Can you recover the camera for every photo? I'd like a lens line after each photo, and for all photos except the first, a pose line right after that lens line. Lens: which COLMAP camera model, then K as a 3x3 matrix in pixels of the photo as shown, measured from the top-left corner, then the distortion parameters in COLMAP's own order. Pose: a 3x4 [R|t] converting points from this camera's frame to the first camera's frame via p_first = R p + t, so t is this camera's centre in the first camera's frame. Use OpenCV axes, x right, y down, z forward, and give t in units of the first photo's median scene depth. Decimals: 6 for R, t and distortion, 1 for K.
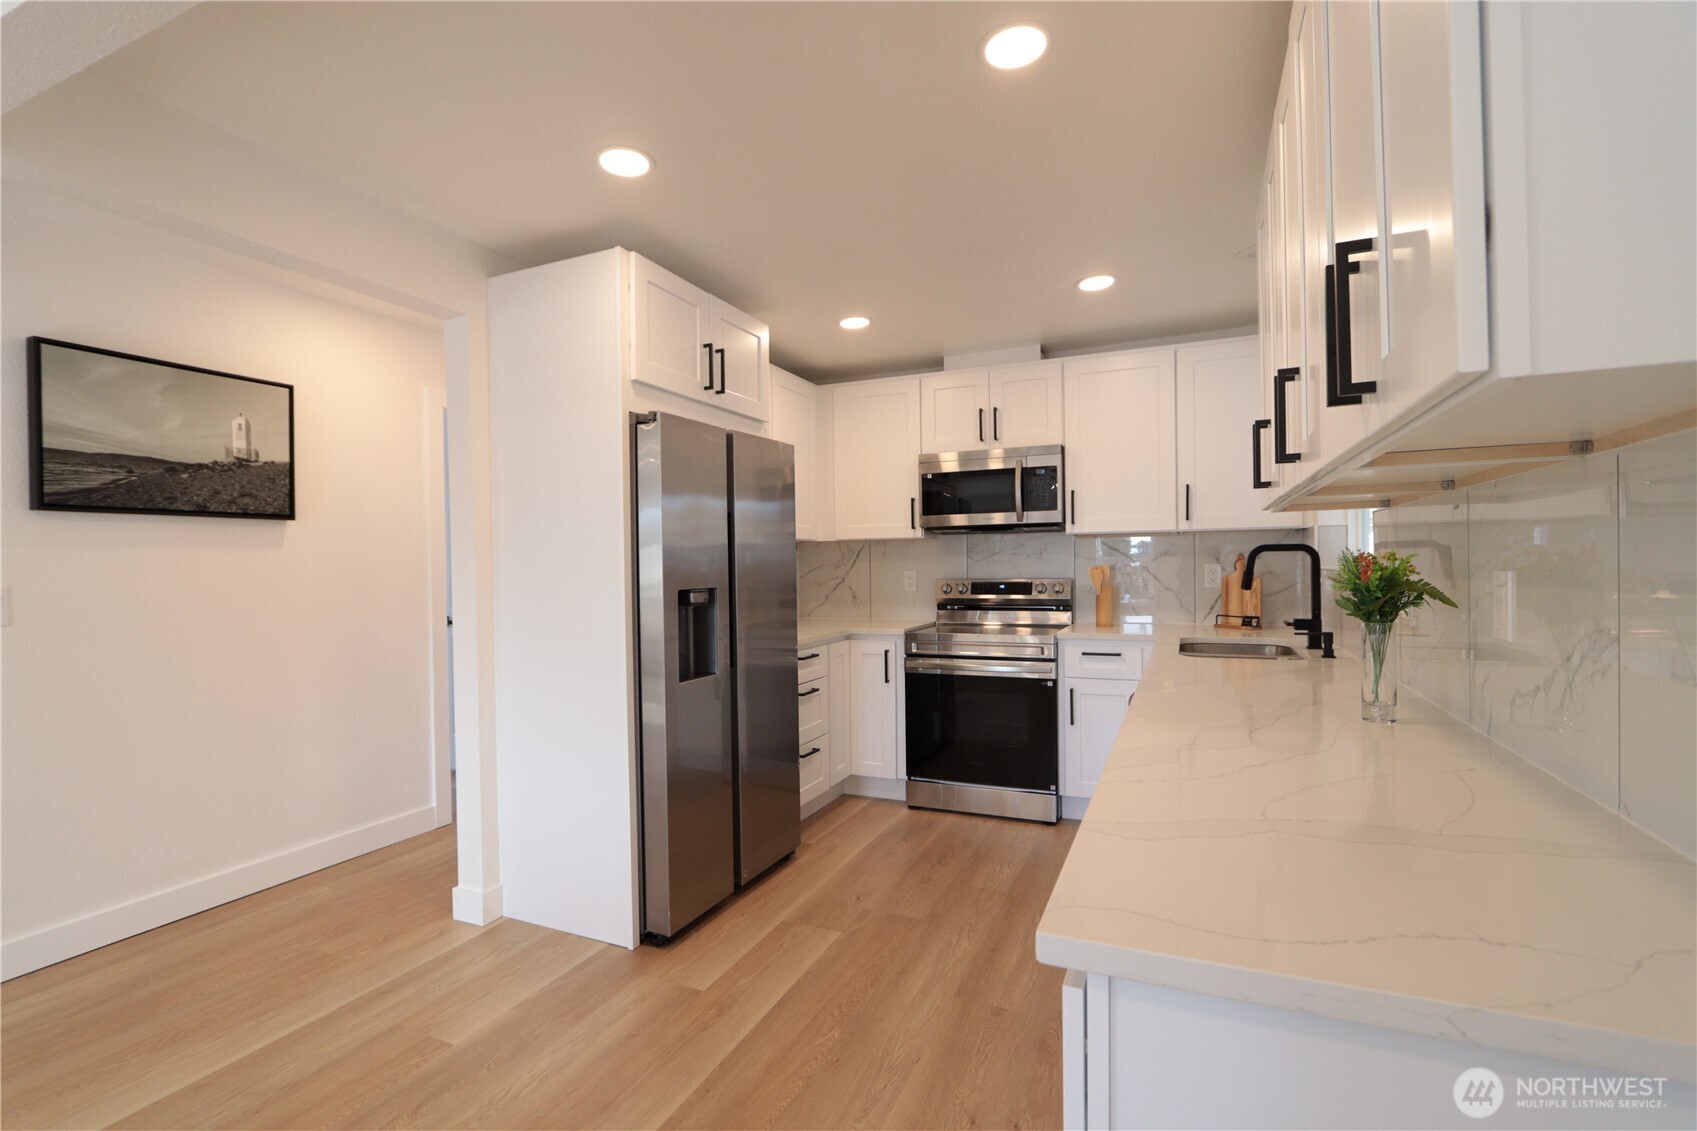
lens RADIAL K [[788.5, 0, 824.3], [0, 788.5, 570.9], [0, 0, 1]] dist [-0.004509, -0.001008]
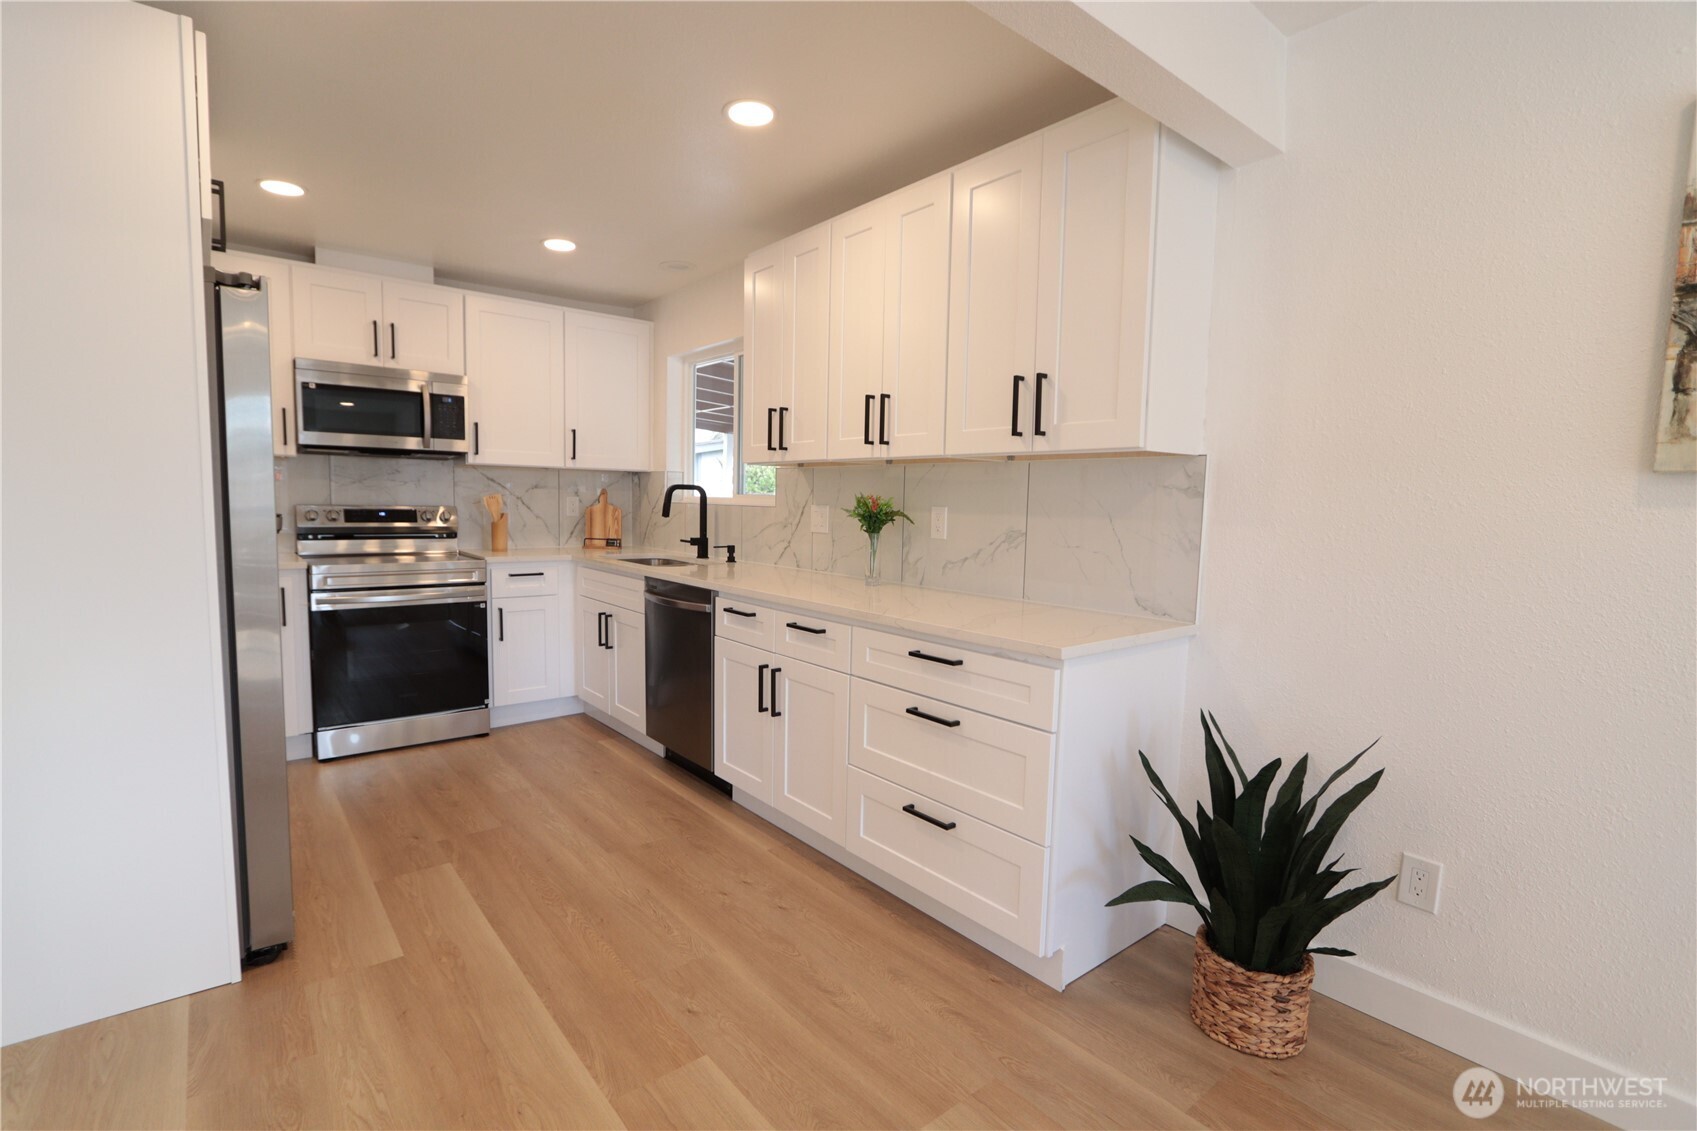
lens RADIAL K [[788.5, 0, 824.3], [0, 788.5, 570.9], [0, 0, 1]] dist [-0.004509, -0.001008]
pose [[0.451229, -0.057131, 0.890577, -0.426458], [-0.020619, 0.997015, 0.074406, 0.007338], [-0.892170, -0.051937, 0.448704, 0.107506]]
